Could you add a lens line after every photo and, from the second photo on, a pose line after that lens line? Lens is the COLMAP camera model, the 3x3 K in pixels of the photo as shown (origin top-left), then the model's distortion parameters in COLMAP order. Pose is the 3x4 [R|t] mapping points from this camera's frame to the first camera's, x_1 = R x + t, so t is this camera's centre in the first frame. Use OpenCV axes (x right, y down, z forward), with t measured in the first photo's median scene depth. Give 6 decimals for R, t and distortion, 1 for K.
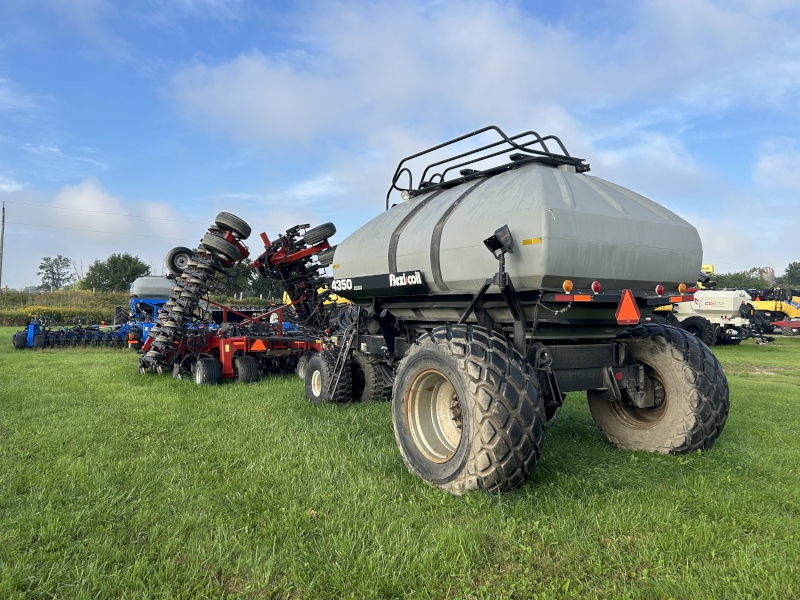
lens RADIAL K [[622.5, 0, 400.0], [0, 622.5, 300.0], [0, 0, 1]] dist [0.020709, 0.000248]
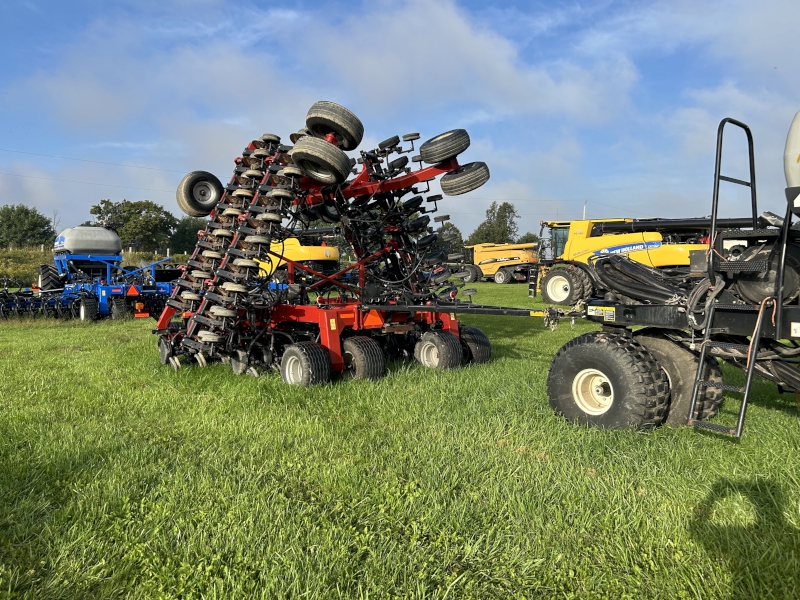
lens RADIAL K [[622.5, 0, 400.0], [0, 622.5, 300.0], [0, 0, 1]] dist [0.020709, 0.000248]
pose [[0.989555, -0.018384, 0.142976, -0.302521], [0.008546, 0.997572, 0.069118, 0.010574], [-0.143900, -0.067174, 0.987310, 0.379824]]
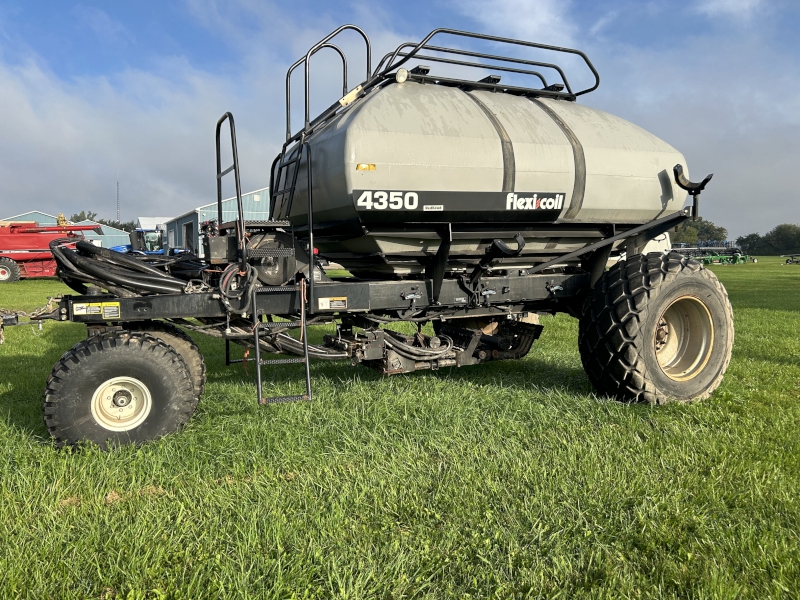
lens RADIAL K [[622.5, 0, 400.0], [0, 622.5, 300.0], [0, 0, 1]] dist [0.020709, 0.000248]
pose [[0.109833, -0.088837, 0.989972, -0.508040], [-0.002292, 0.995972, 0.089630, 0.012913], [-0.993947, -0.012113, 0.109187, 0.672581]]
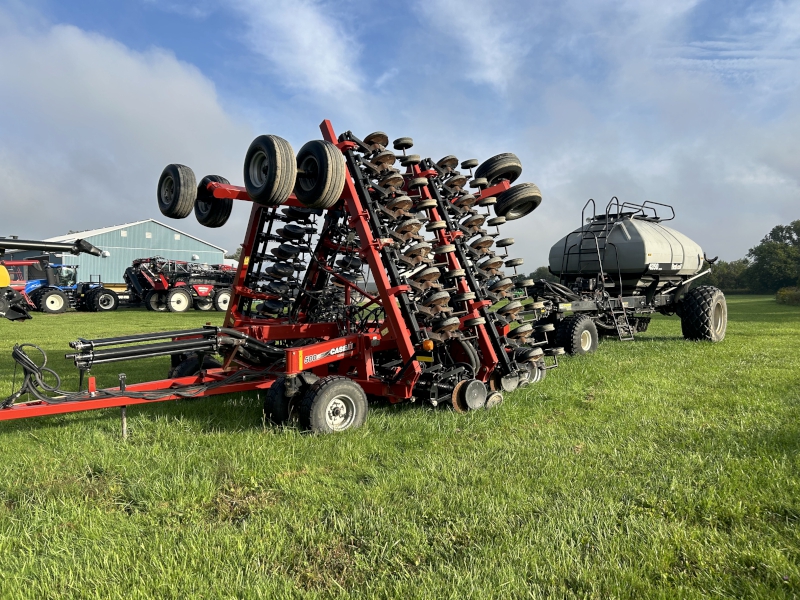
lens RADIAL K [[645.4, 0, 400.0], [0, 645.4, 300.0], [0, 0, 1]] dist [0.111809, 0.000509]
pose [[-0.247121, -0.027914, 0.968583, -1.197418], [-0.009501, 0.999607, 0.026384, 0.017931], [-0.968938, -0.002682, -0.247289, 1.529526]]
